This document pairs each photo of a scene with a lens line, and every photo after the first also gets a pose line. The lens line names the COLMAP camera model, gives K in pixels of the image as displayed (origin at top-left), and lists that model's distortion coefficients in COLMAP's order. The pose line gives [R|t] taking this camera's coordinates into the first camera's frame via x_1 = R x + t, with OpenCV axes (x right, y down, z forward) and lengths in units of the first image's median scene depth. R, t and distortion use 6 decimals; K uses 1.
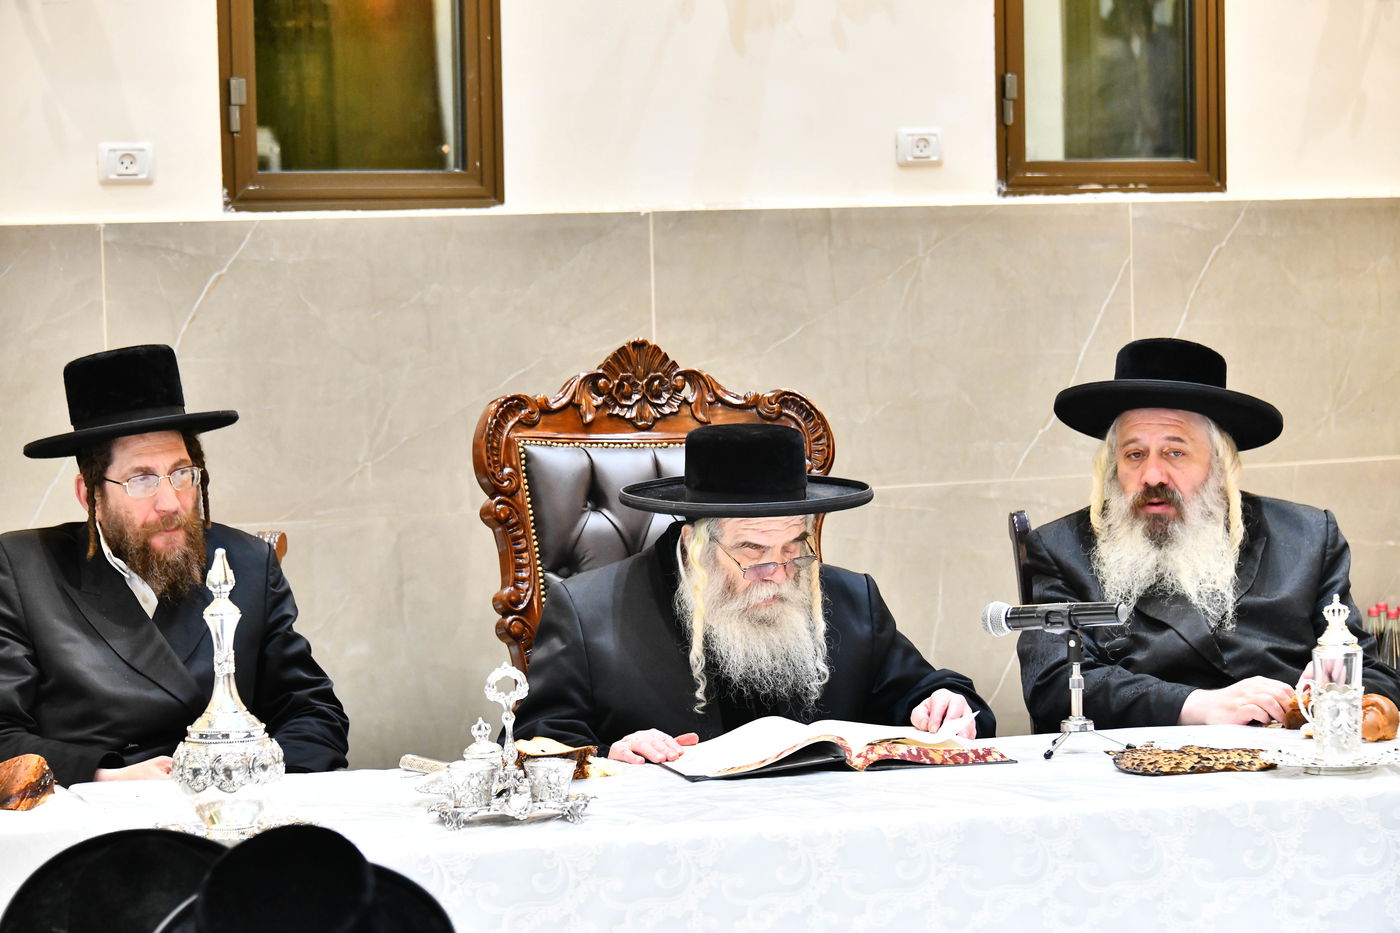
lens RADIAL K [[4240.2, 0, 800.4], [0, 4240.2, 466.2], [0, 0, 1]] dist [-0.102755, 1.199832]
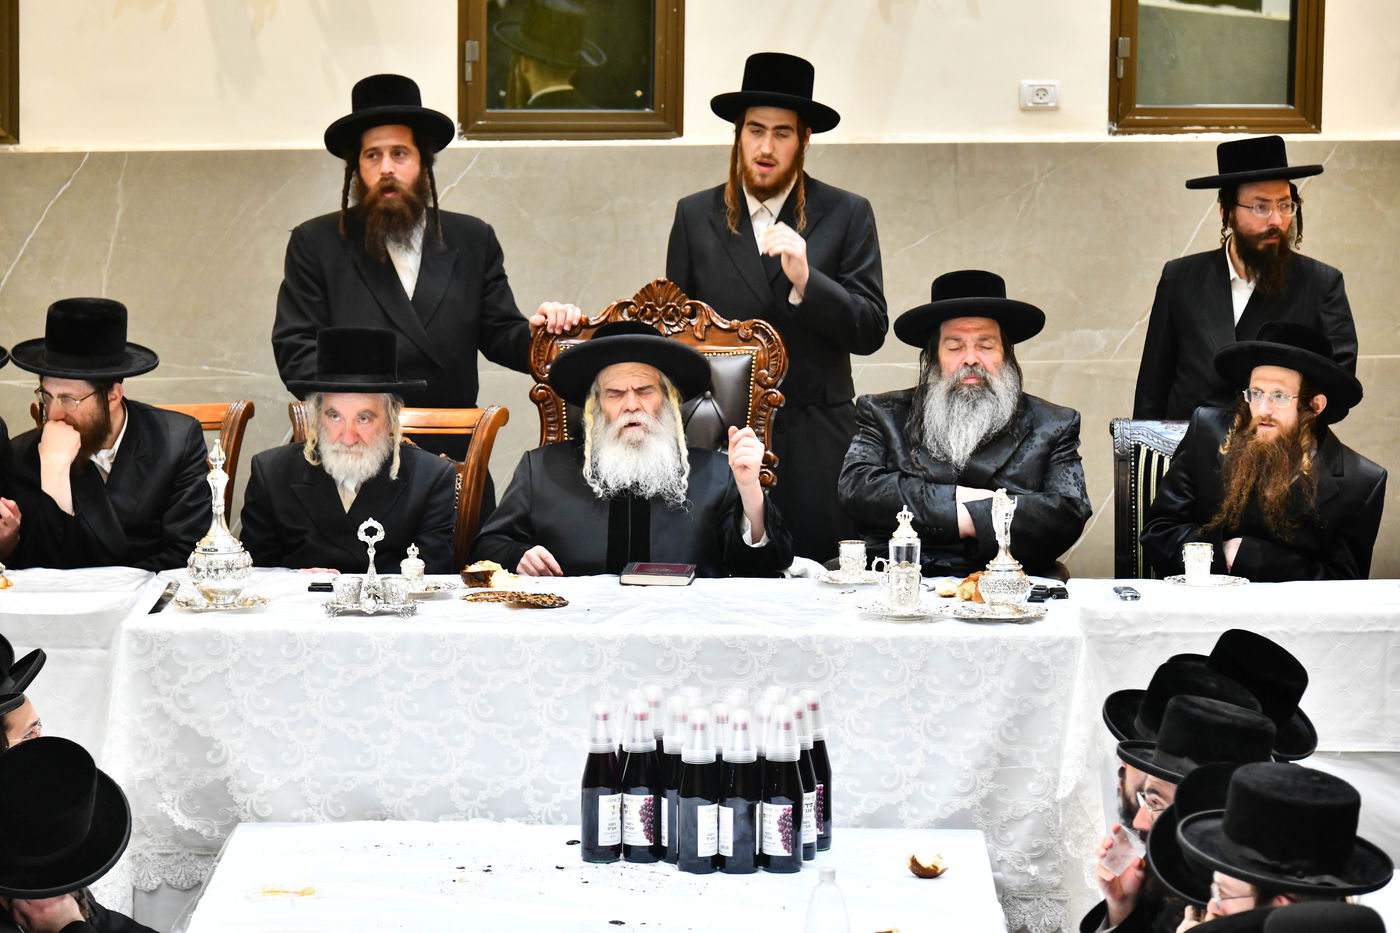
lens RADIAL K [[5844.1, 0, 701.7], [0, 5844.1, 466.6], [0, 0, 1]] dist [-0.043611, -0.649423]
pose [[0.960137, 0.066071, -0.271609, 0.435328], [-0.046384, 0.995852, 0.078283, -0.102402], [0.275655, -0.062564, 0.959218, -0.743399]]
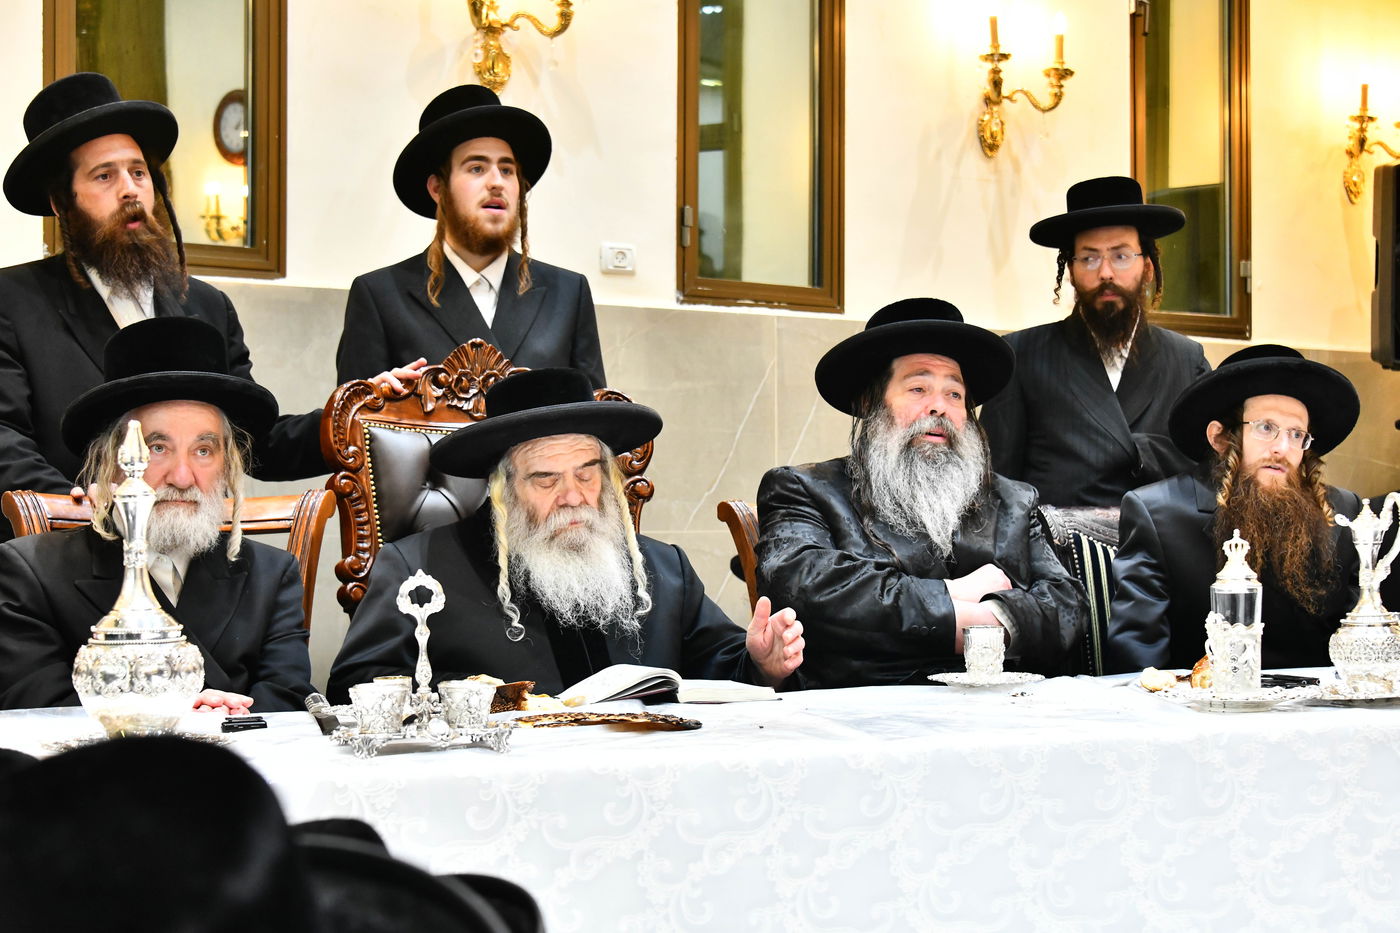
lens RADIAL K [[2459.6, 0, 706.1], [0, 2459.6, 469.1], [0, 0, 1]] dist [-0.058688, -0.199492]
pose [[0.987848, 0.022339, 0.153811, -0.058418], [-0.011039, 0.997202, -0.073936, 0.040536], [-0.155033, 0.071339, 0.985330, 0.313559]]
